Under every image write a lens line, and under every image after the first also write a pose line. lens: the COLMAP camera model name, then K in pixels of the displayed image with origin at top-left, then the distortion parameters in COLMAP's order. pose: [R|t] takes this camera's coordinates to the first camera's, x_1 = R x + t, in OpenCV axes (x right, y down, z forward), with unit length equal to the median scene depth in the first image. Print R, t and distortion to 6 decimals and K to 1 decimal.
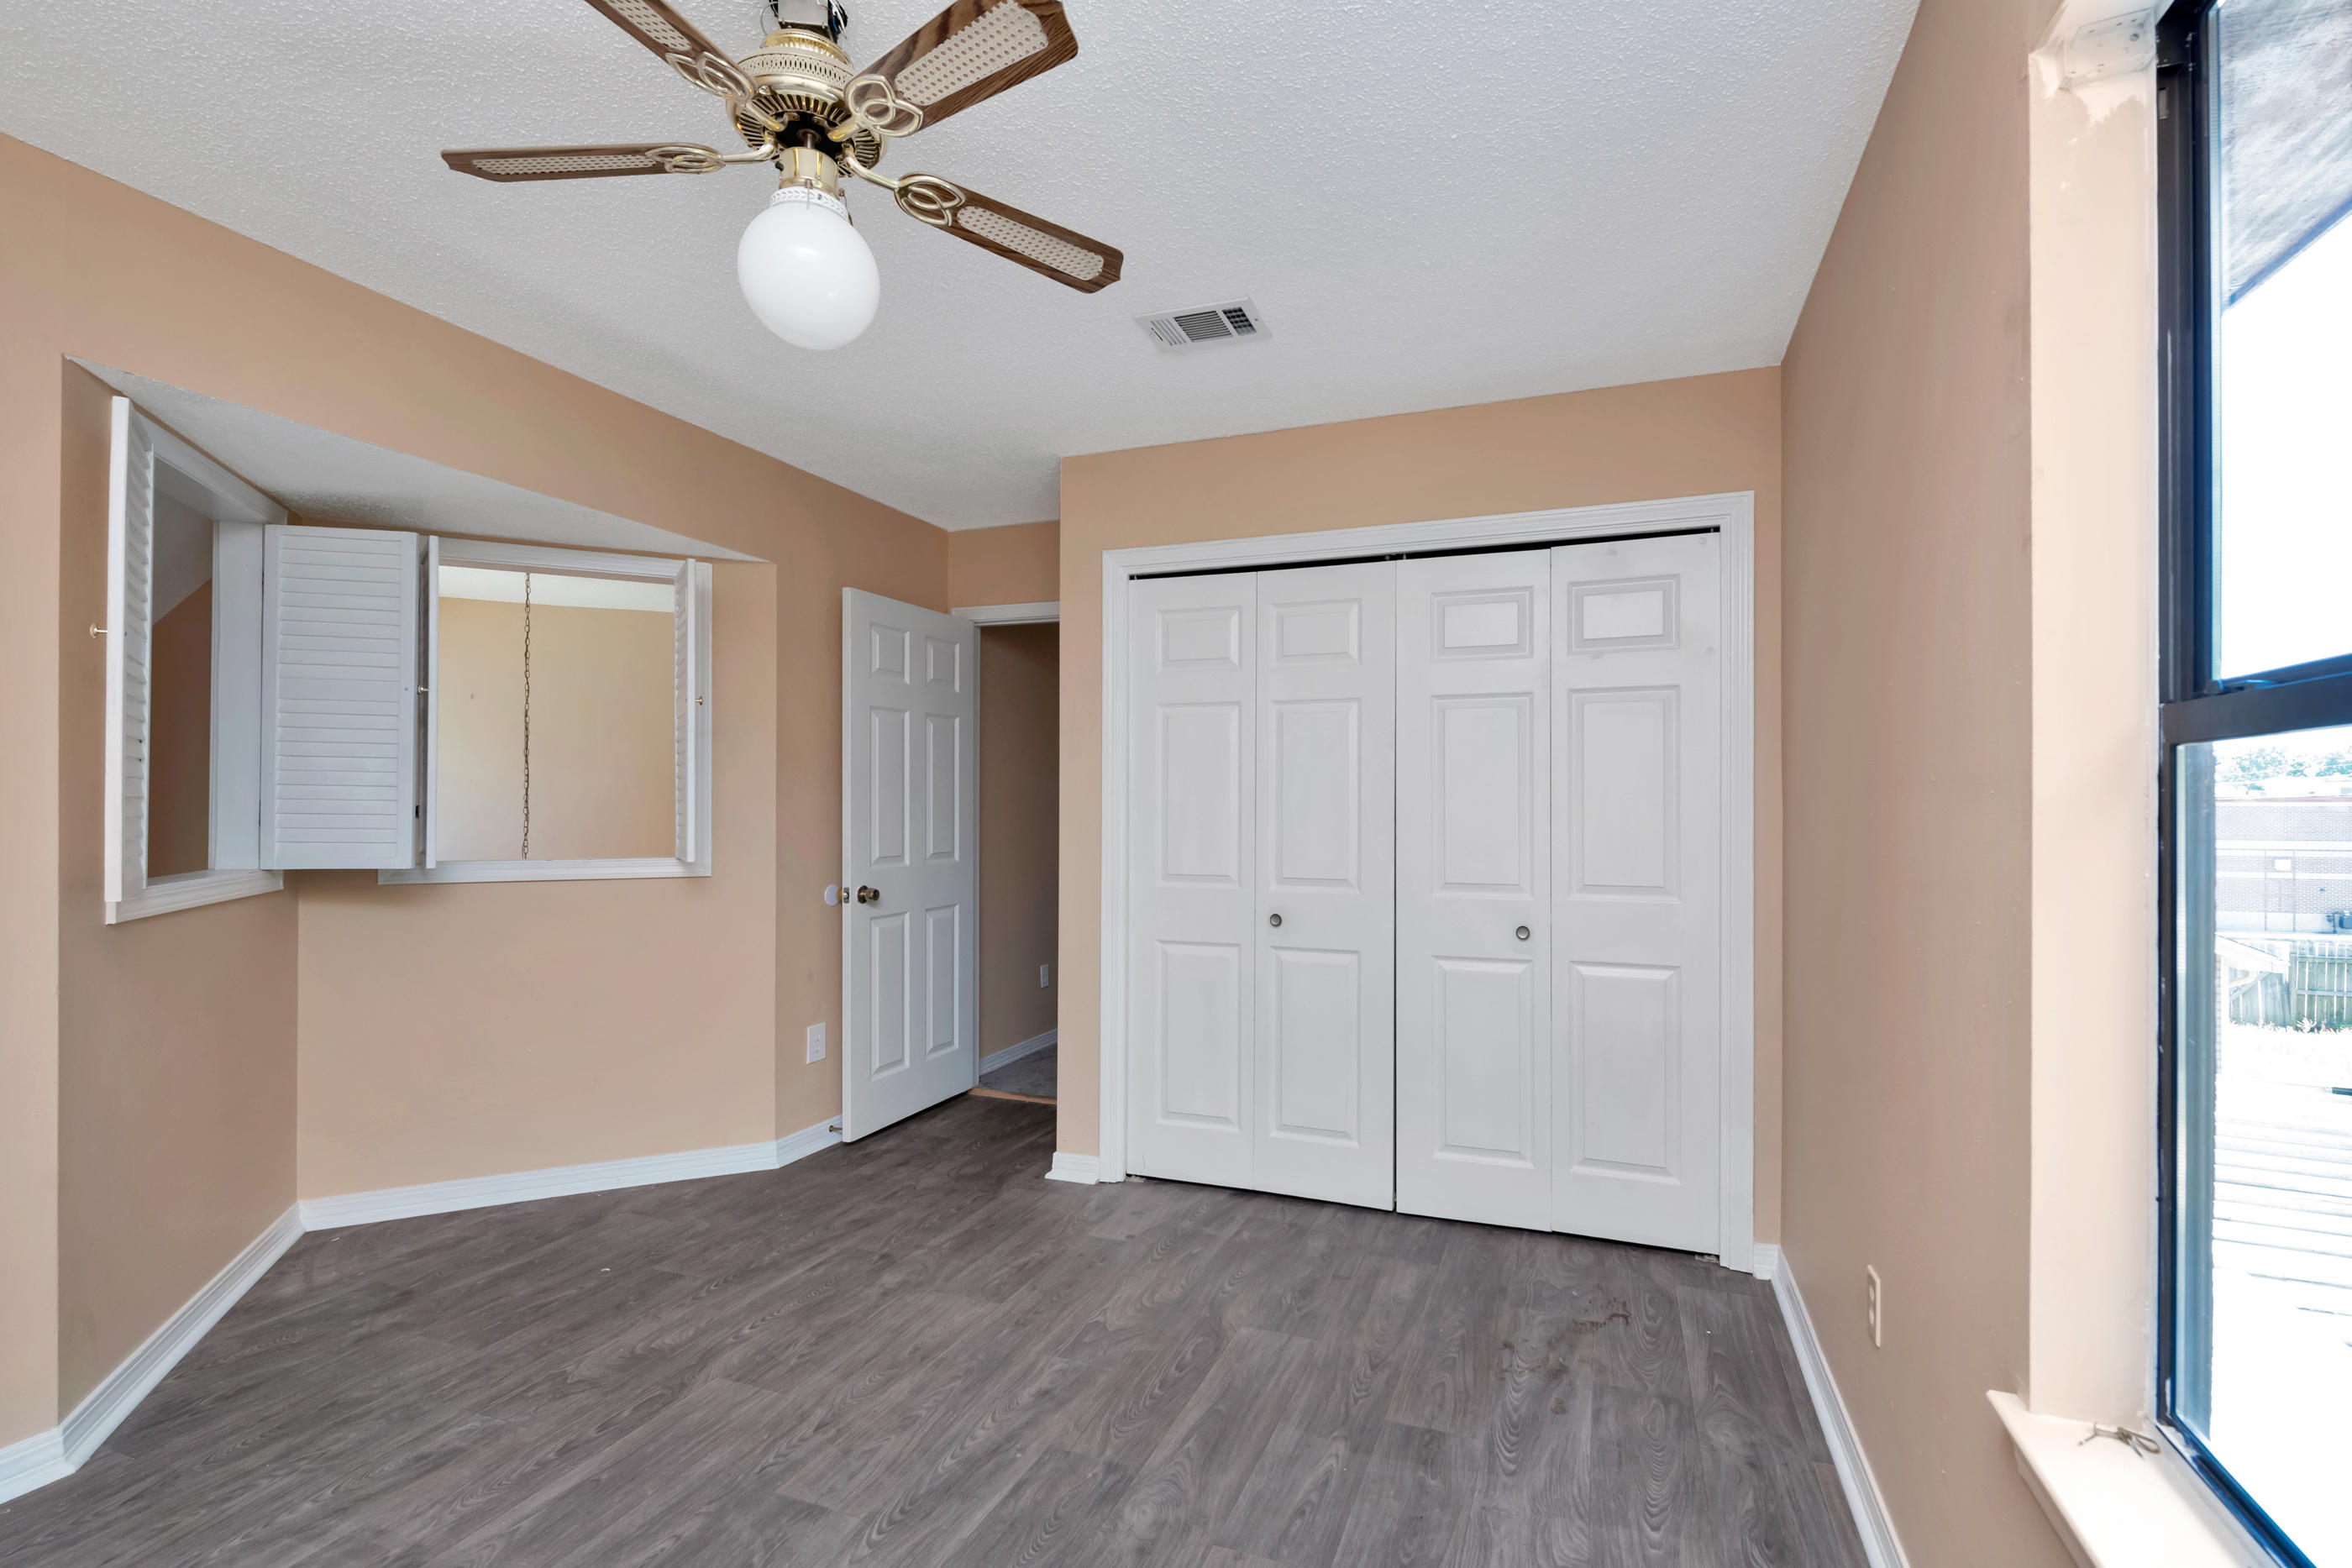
lens RADIAL K [[1038.2, 0, 1178.4], [0, 1038.2, 790.8], [0, 0, 1]] dist [0.002950, -0.002333]
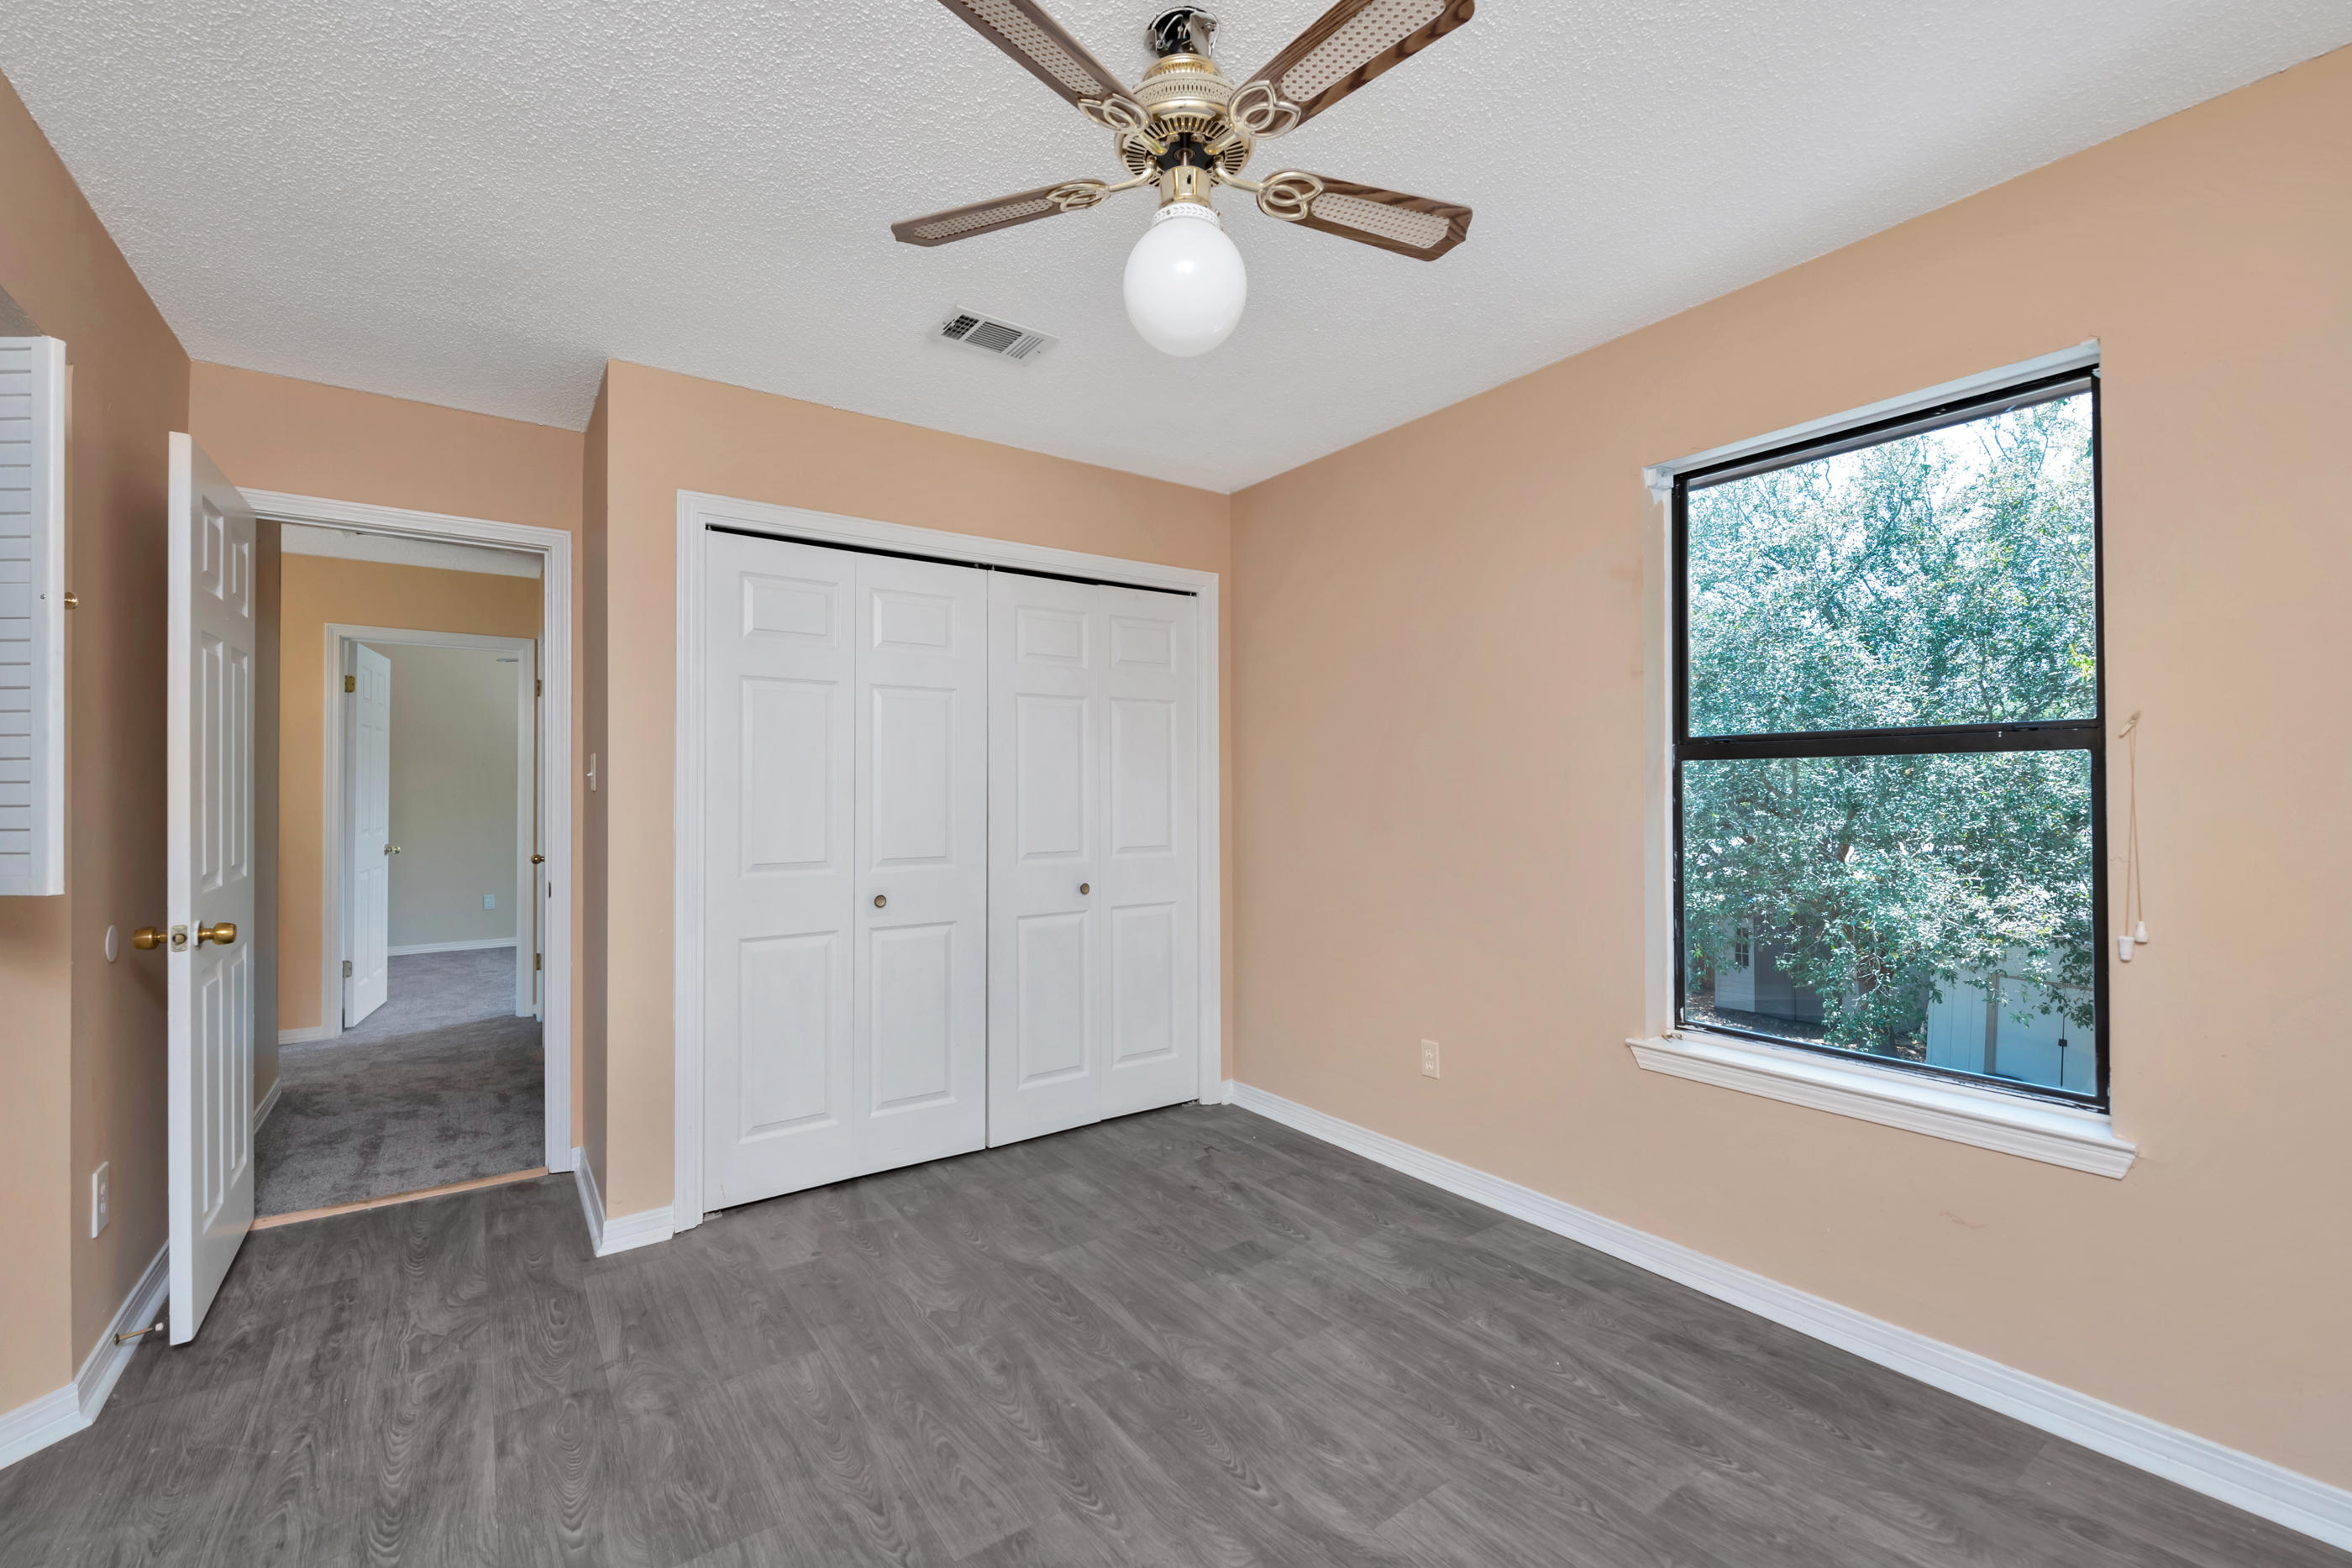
lens RADIAL K [[978.4, 0, 1252.9], [0, 978.4, 770.9], [0, 0, 1]] dist [0.001067, -0.001403]
pose [[0.542760, 0.009808, 0.839831, -0.575400], [-0.006670, 0.999951, -0.007368, 0.002167], [-0.839862, -0.001603, 0.542798, 0.199557]]
